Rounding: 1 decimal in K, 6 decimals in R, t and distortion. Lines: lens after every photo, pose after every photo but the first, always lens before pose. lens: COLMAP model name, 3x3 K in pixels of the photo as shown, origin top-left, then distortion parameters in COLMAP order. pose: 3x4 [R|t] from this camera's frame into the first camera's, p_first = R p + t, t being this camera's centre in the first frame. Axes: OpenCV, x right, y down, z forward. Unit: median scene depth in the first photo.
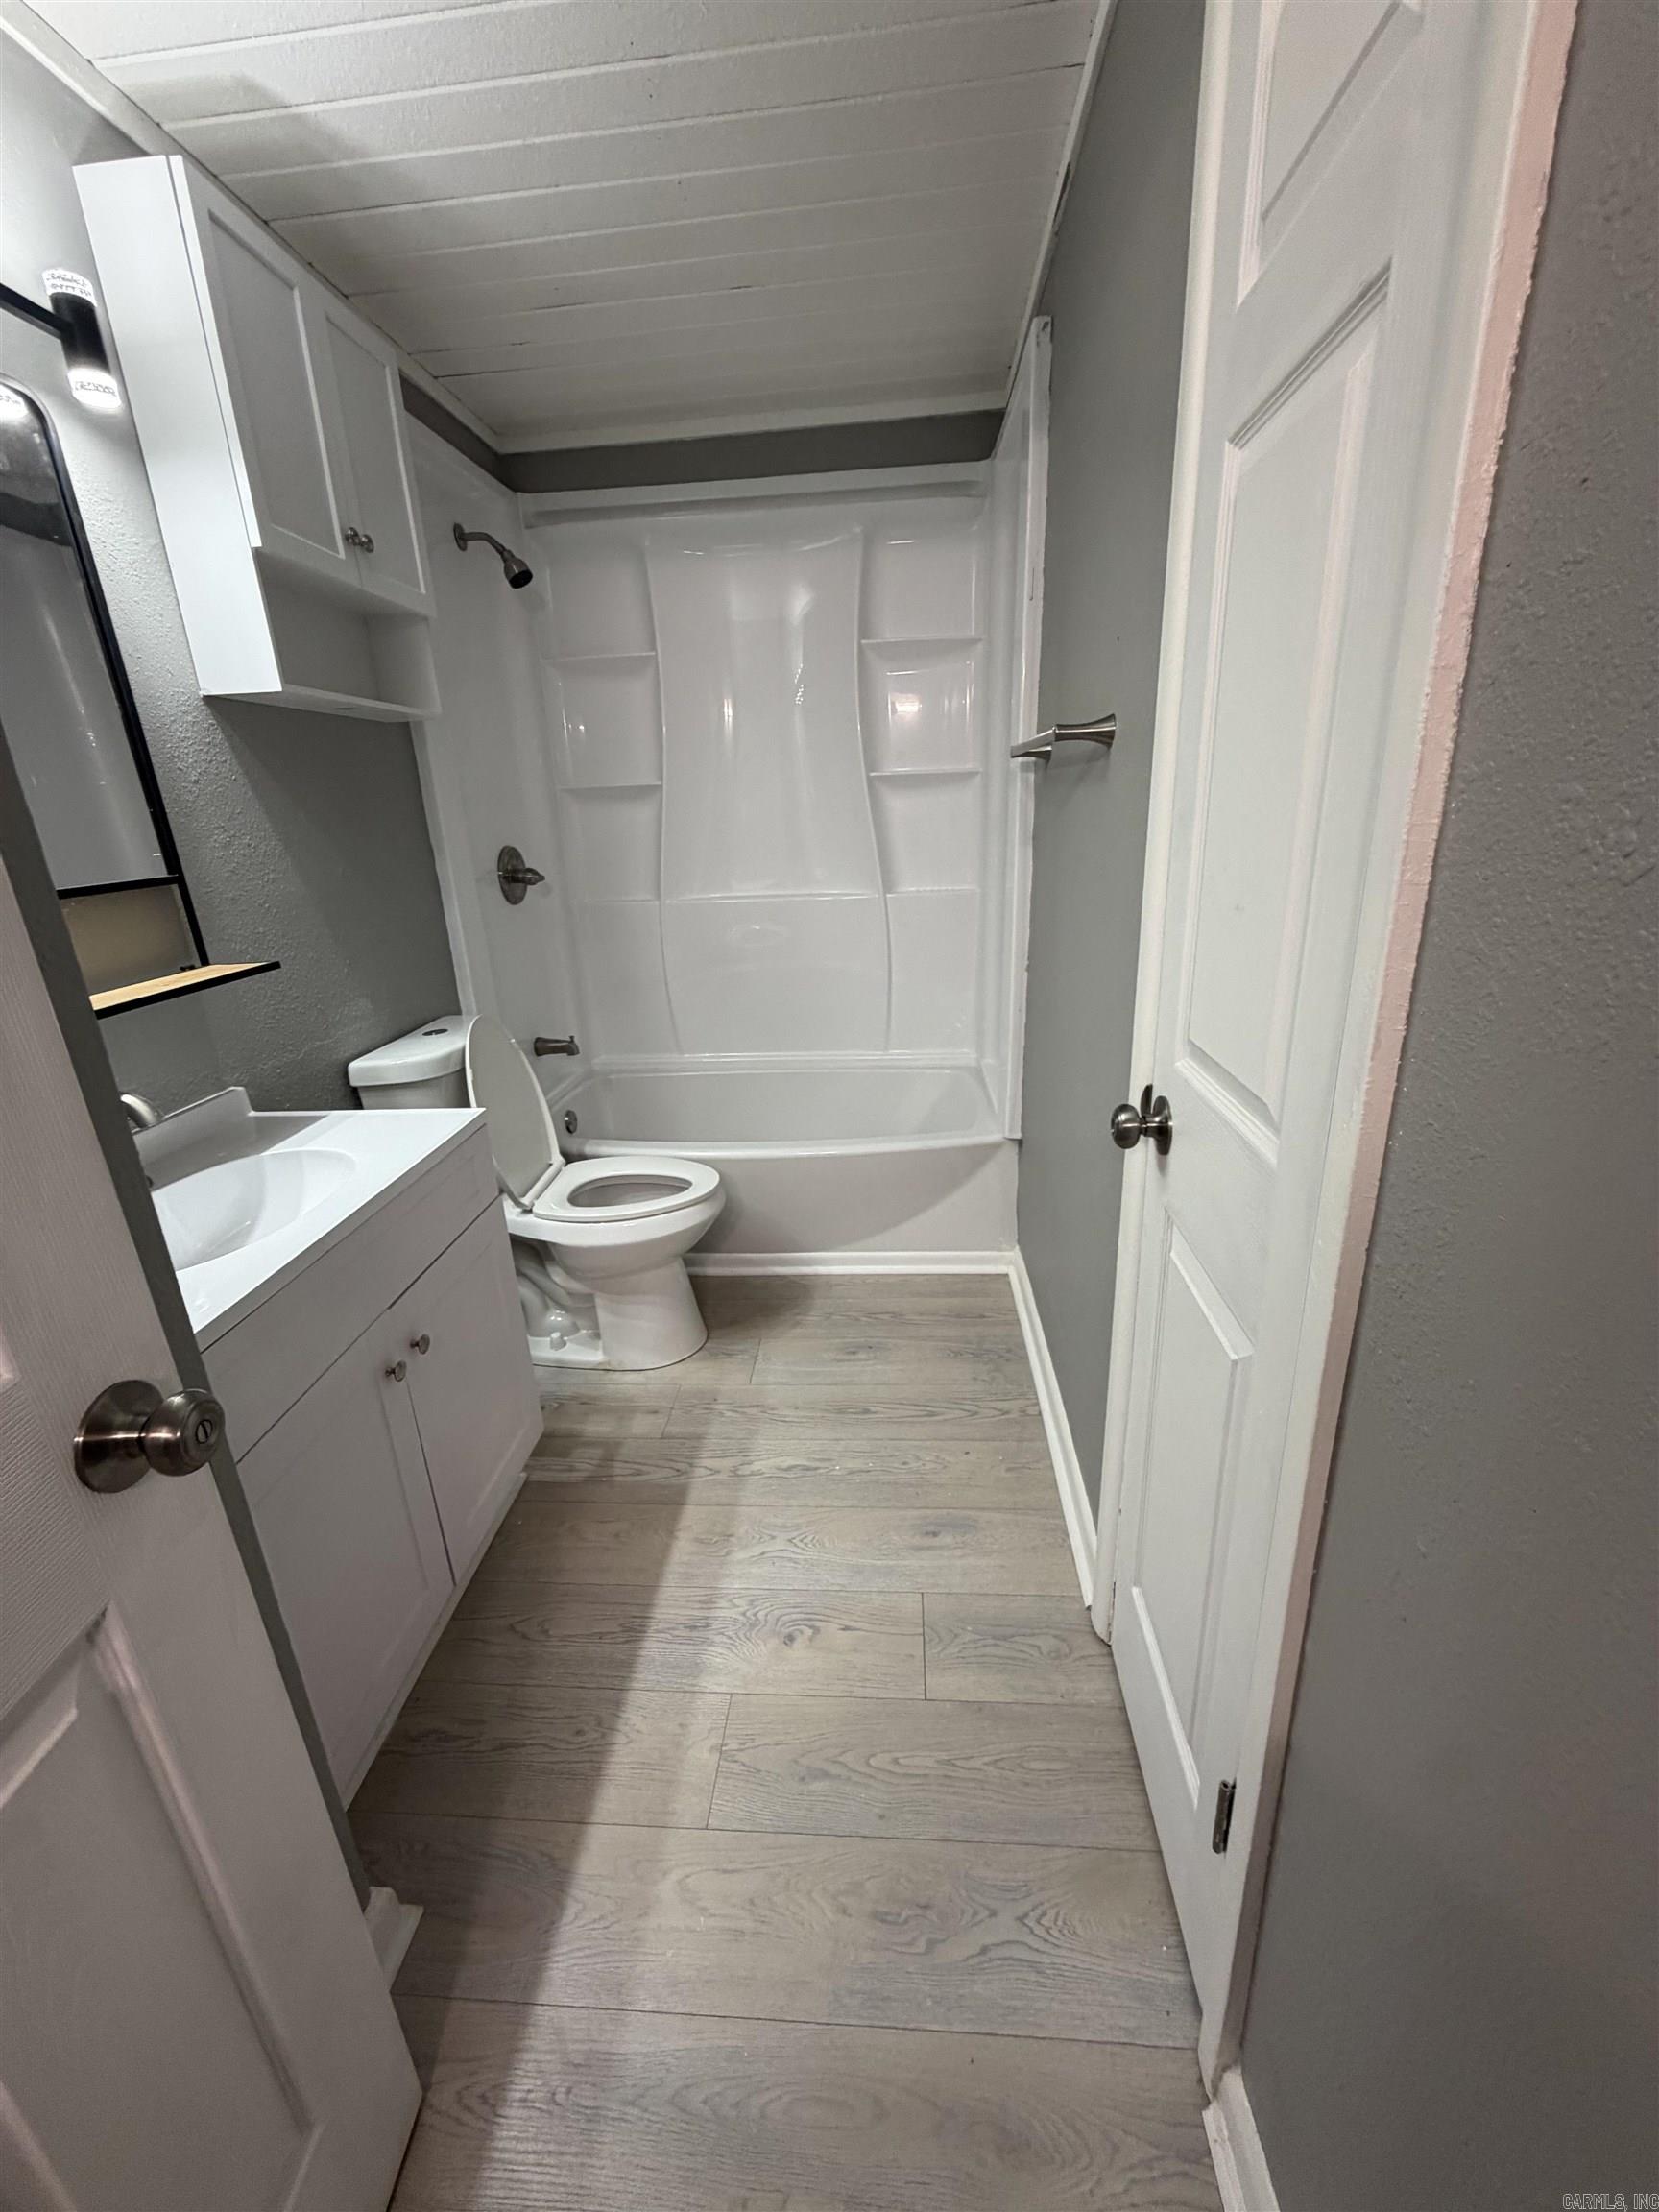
lens RADIAL K [[875.5, 0, 829.1], [0, 875.5, 1100.3], [0, 0, 1]] dist [0.000512, 0.000502]
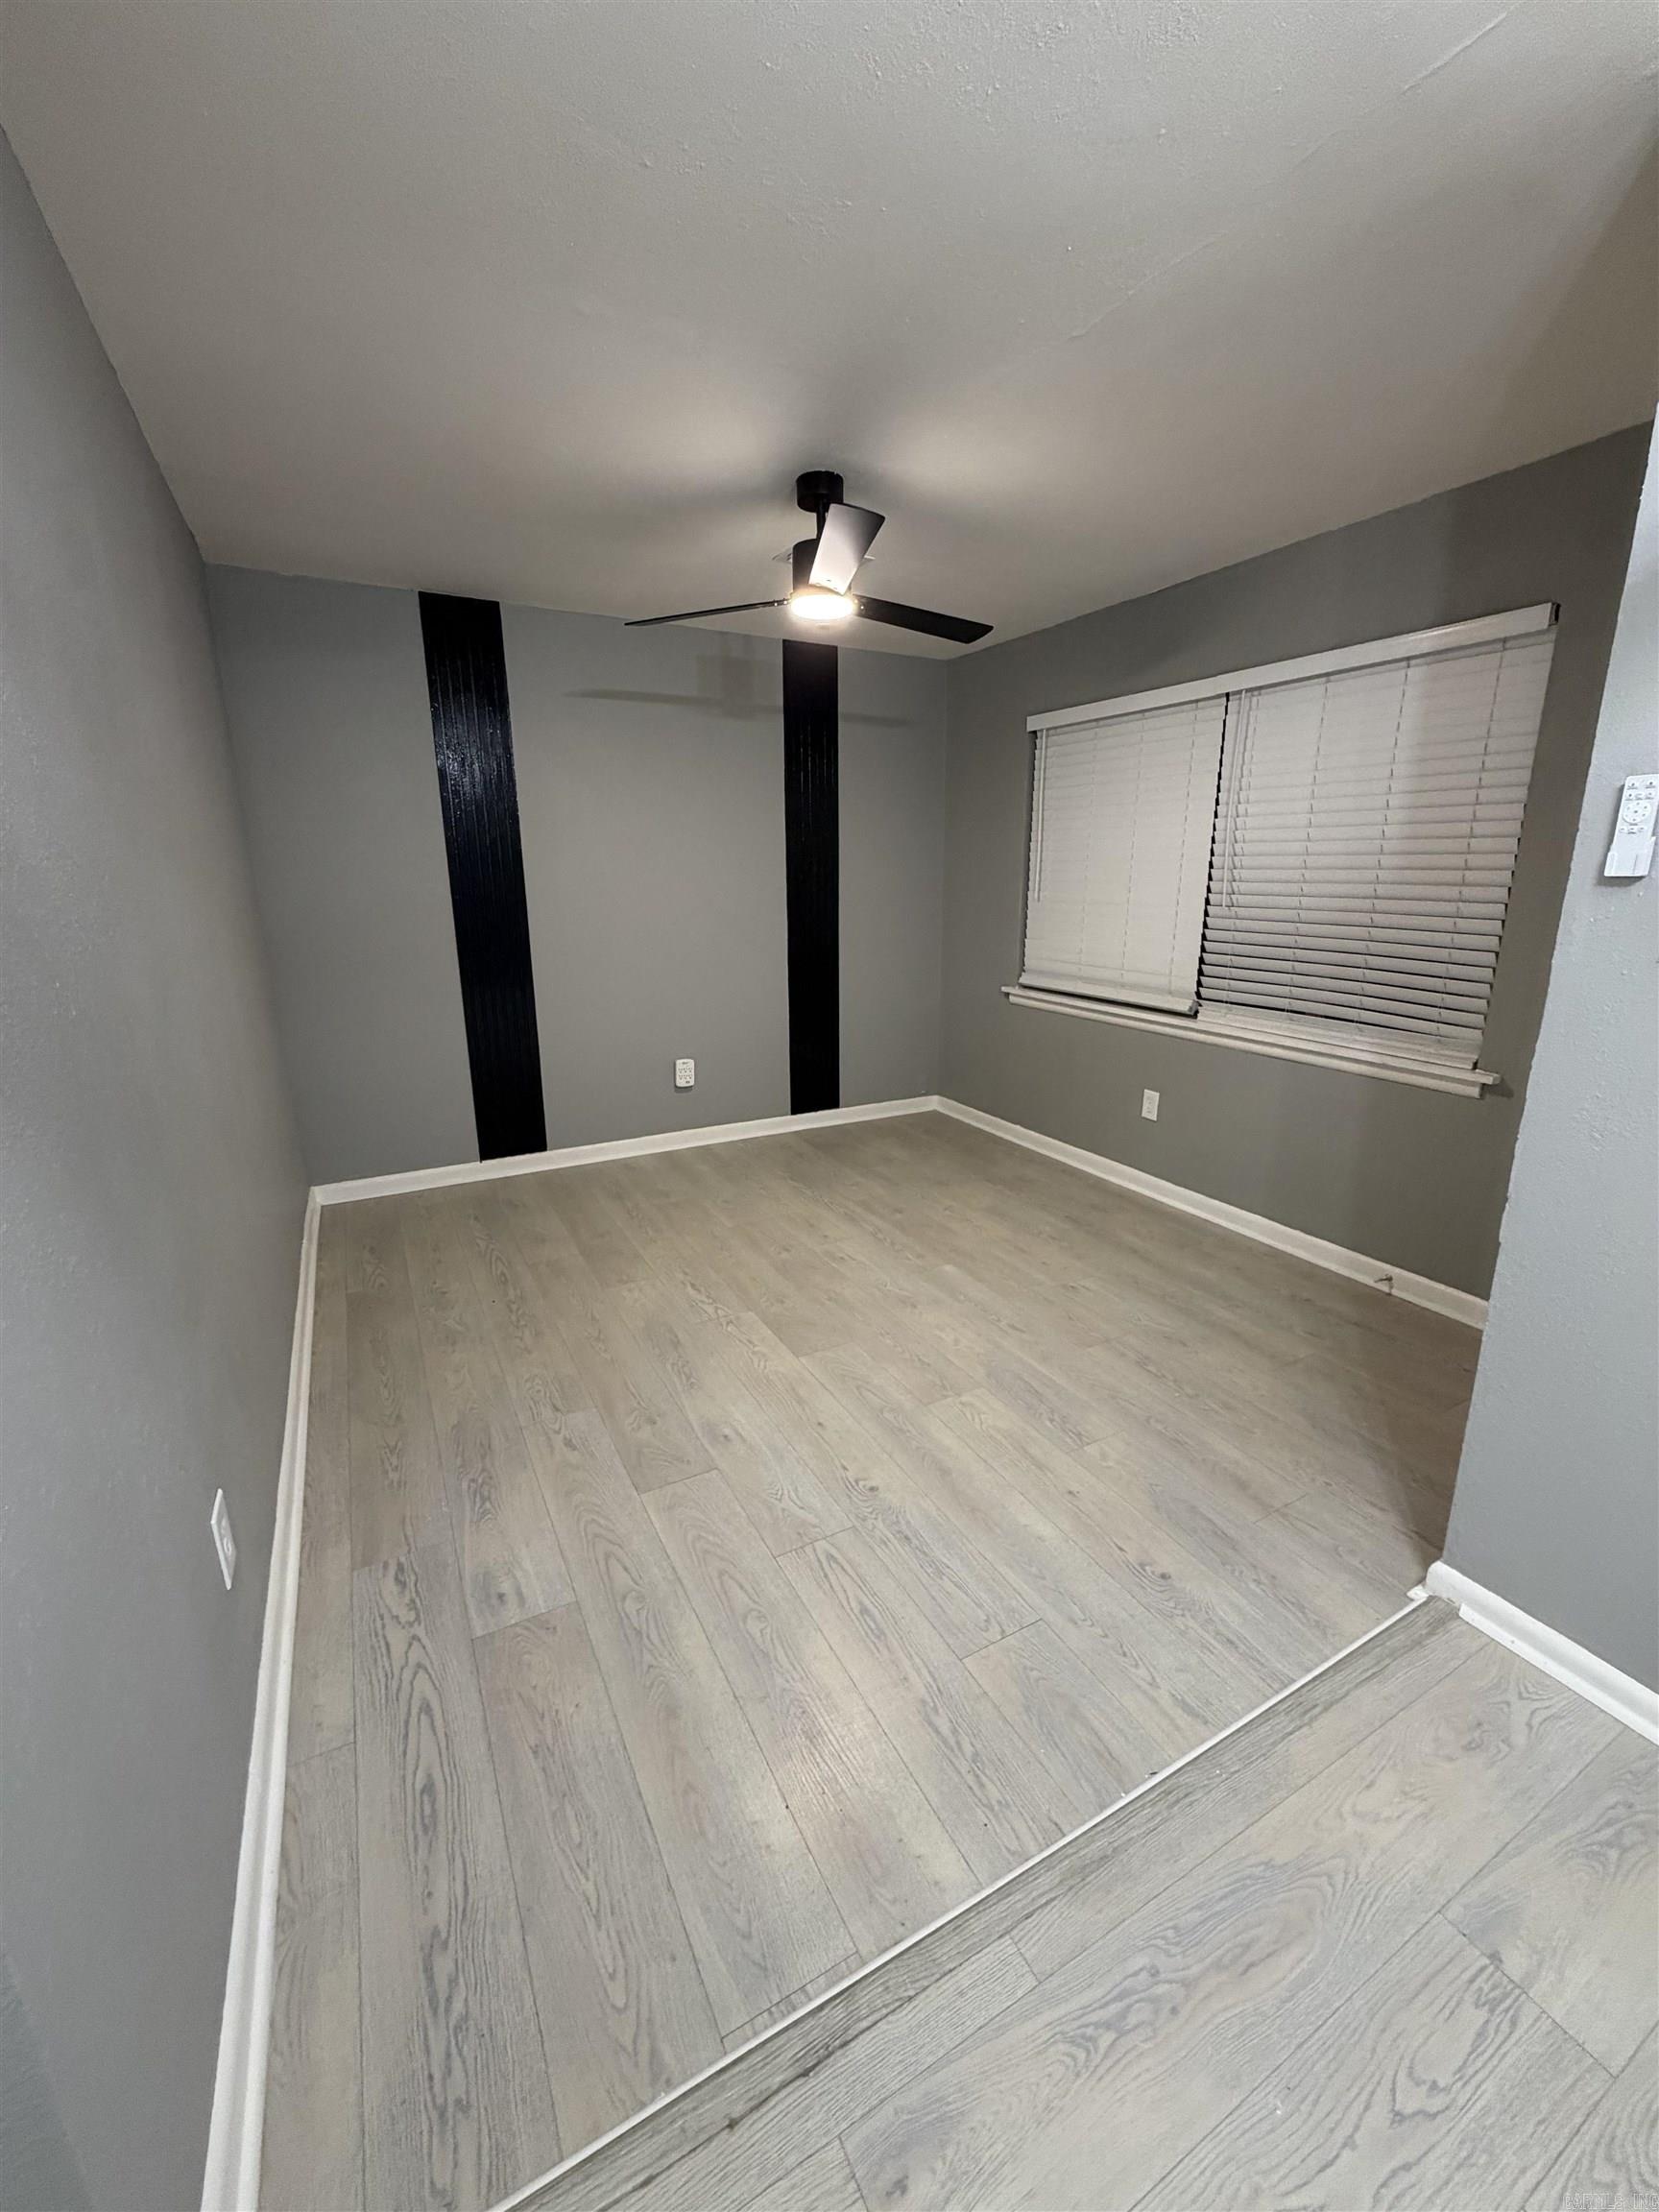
lens RADIAL K [[875.5, 0, 829.1], [0, 875.5, 1100.3], [0, 0, 1]] dist [0.000512, 0.000502]
pose [[-0.532000, -0.163434, 0.830822, -0.637254], [0.308839, 0.876149, 0.370110, -0.283639], [-0.788413, 0.453489, -0.415636, 0.800646]]
